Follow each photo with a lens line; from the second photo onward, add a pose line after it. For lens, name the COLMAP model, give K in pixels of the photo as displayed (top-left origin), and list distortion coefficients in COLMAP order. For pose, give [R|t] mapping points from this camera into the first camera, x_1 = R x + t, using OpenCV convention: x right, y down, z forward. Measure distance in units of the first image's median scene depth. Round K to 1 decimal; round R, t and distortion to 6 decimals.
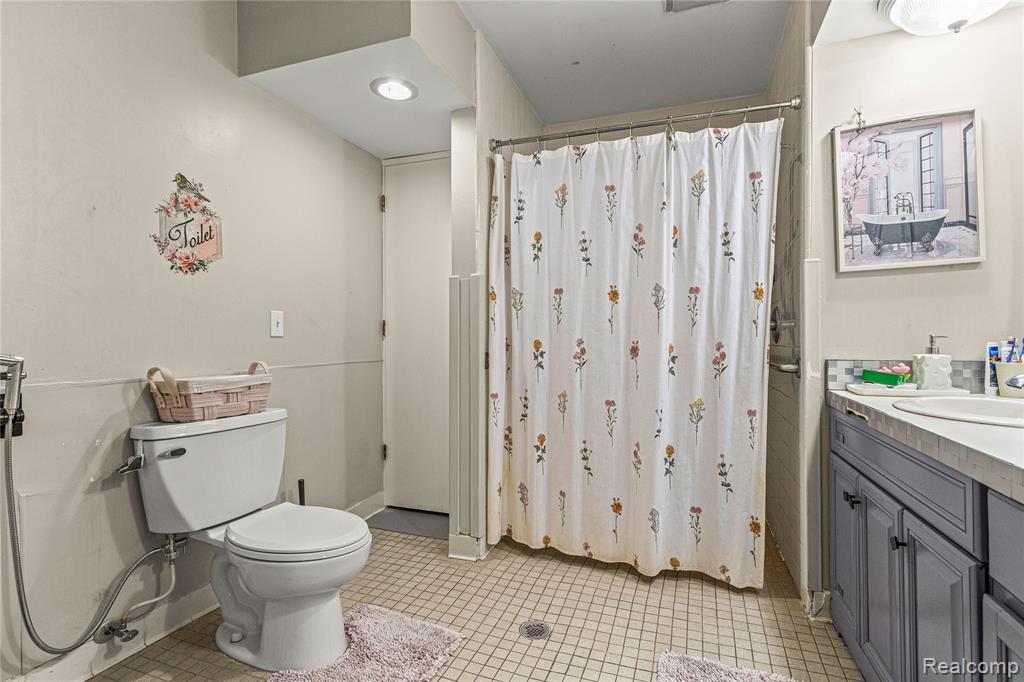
lens RADIAL K [[472.0, 0, 503.7], [0, 472.0, 340.6], [0, 0, 1]] dist [0.004602, -0.000990]
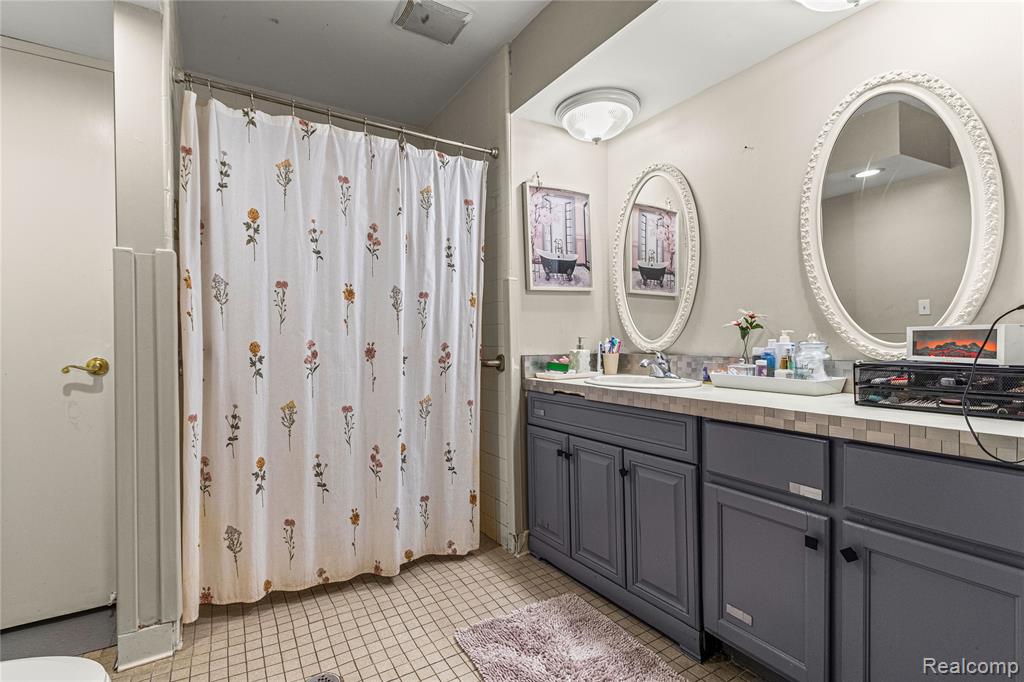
lens RADIAL K [[472.0, 0, 504.8], [0, 472.0, 339.6], [0, 0, 1]] dist [0.004602, -0.000990]
pose [[0.635144, -0.000789, 0.772394, -0.310756], [0.008718, 0.999943, -0.006147, 0.003146], [-0.772345, 0.010638, 0.635114, 0.170434]]
